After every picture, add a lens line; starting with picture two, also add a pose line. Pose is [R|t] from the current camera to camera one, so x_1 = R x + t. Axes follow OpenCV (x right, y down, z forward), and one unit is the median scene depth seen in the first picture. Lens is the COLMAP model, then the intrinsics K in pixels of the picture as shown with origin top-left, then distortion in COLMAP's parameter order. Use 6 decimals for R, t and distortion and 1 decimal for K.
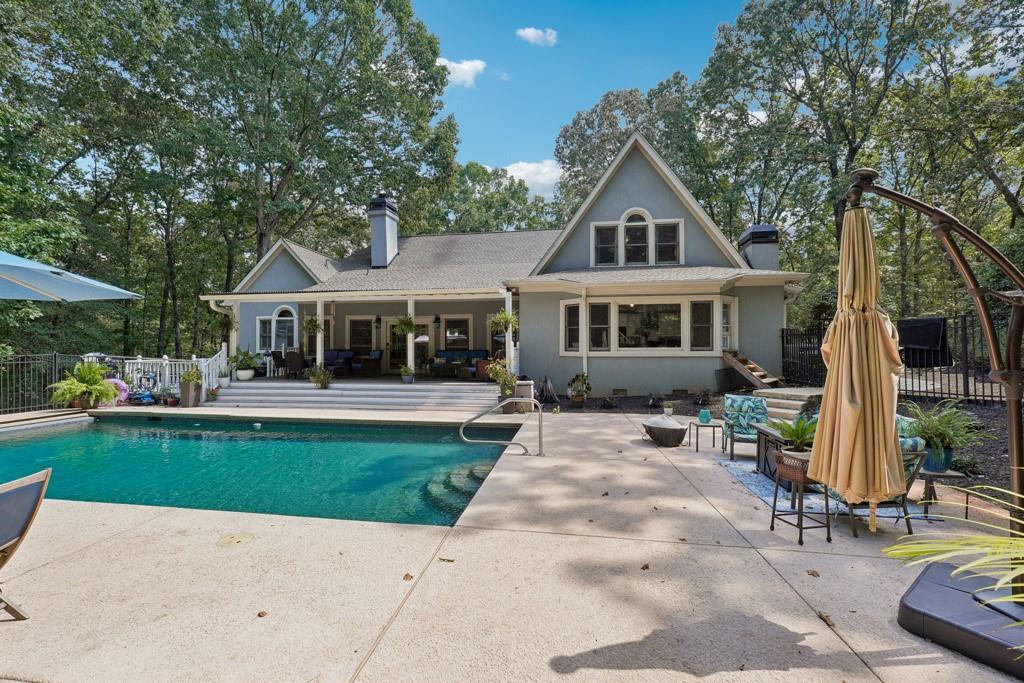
lens RADIAL K [[428.4, 0, 499.7], [0, 428.4, 341.3], [0, 0, 1]] dist [-0.000621, -0.000091]
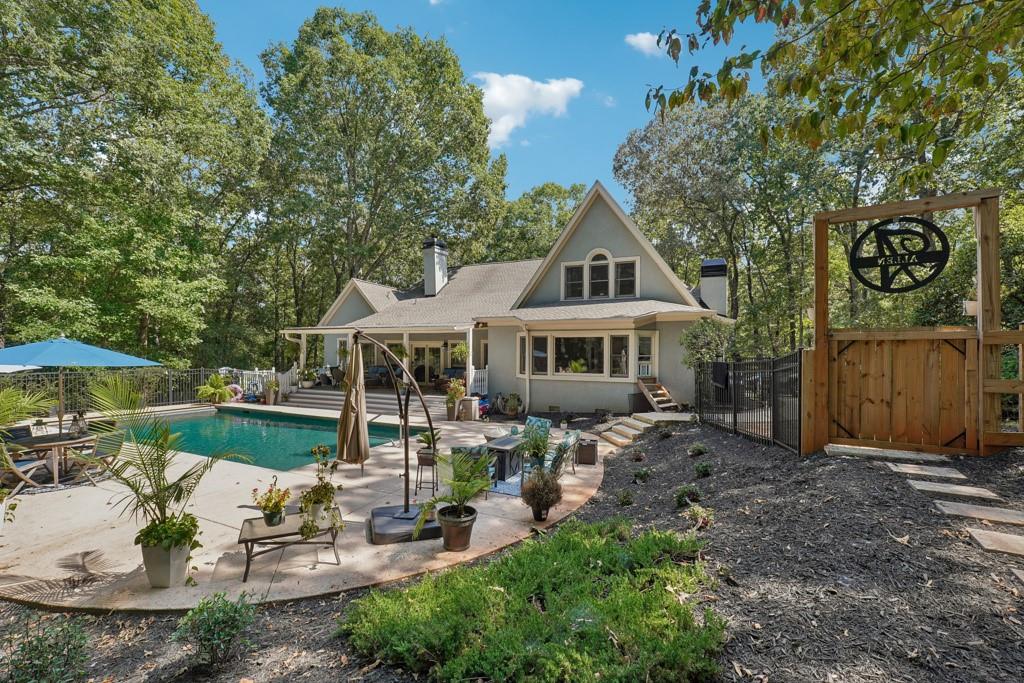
lens RADIAL K [[442.4, 0, 511.6], [0, 442.4, 348.5], [0, 0, 1]] dist [0.000316, 0.000004]
pose [[0.960102, 0.009167, -0.279499, 0.430804], [-0.006671, 0.999929, 0.009878, -0.054821], [0.279570, -0.007619, 0.960095, -0.207184]]
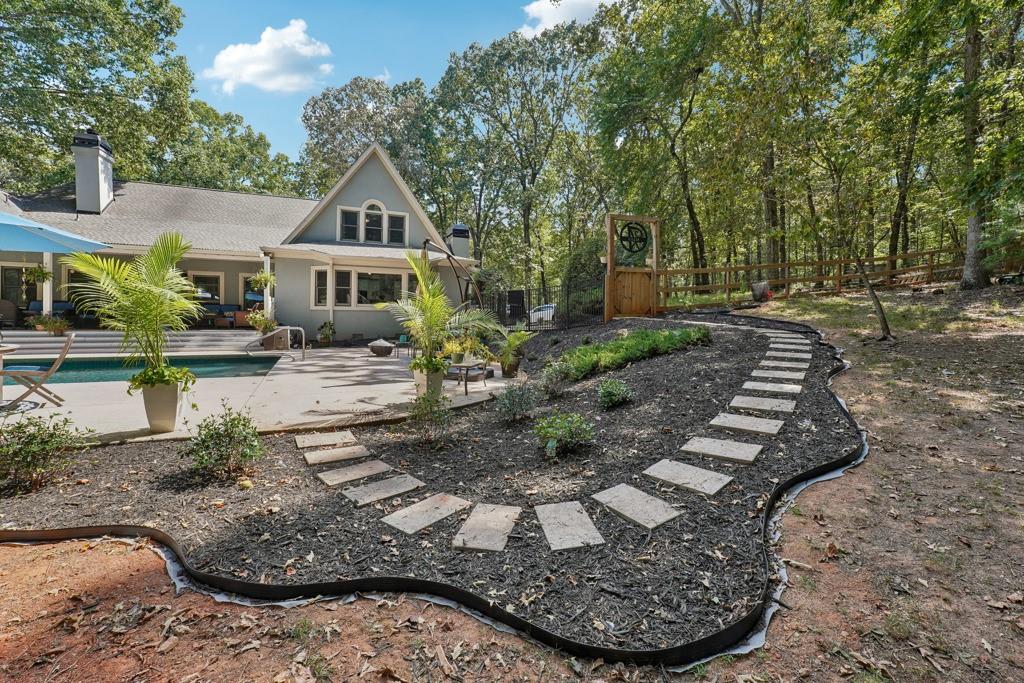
lens RADIAL K [[447.4, 0, 514.1], [0, 447.4, 318.4], [0, 0, 1]] dist [-0.004163, -0.000328]
pose [[0.832267, 0.011868, 0.554247, -0.080986], [-0.019496, 0.999779, 0.007867, 0.033267], [-0.554032, -0.017353, 0.832315, -0.391810]]
